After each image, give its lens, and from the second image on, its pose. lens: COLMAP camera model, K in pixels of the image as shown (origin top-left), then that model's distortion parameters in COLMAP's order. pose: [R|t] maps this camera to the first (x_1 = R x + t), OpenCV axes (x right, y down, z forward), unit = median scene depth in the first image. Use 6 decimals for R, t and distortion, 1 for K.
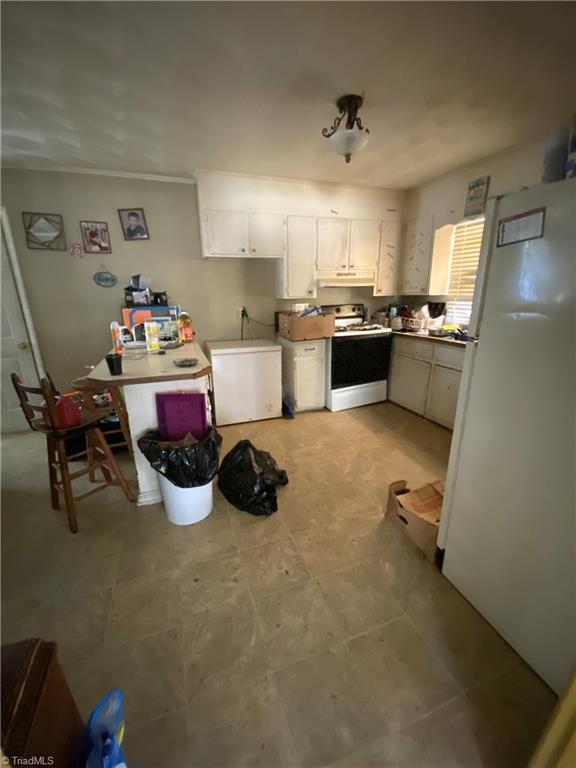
lens RADIAL K [[314.5, 0, 288.0], [0, 314.5, 384.0], [0, 0, 1]] dist [0.033995, -0.035137]
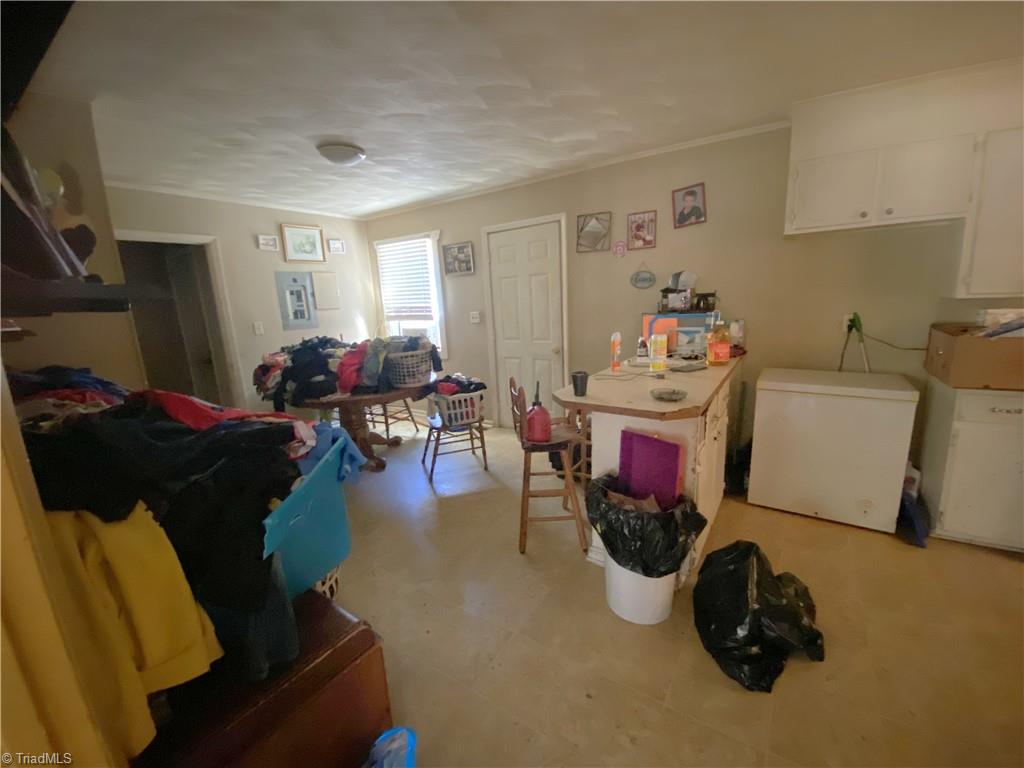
lens RADIAL K [[419.3, 0, 512.0], [0, 419.3, 384.0], [0, 0, 1]] dist [0.033995, -0.035137]
pose [[0.574704, 0.148978, -0.804687, 0.157833], [-0.194249, 0.980022, 0.042708, -0.045131], [0.794973, 0.131766, 0.592162, 0.118097]]
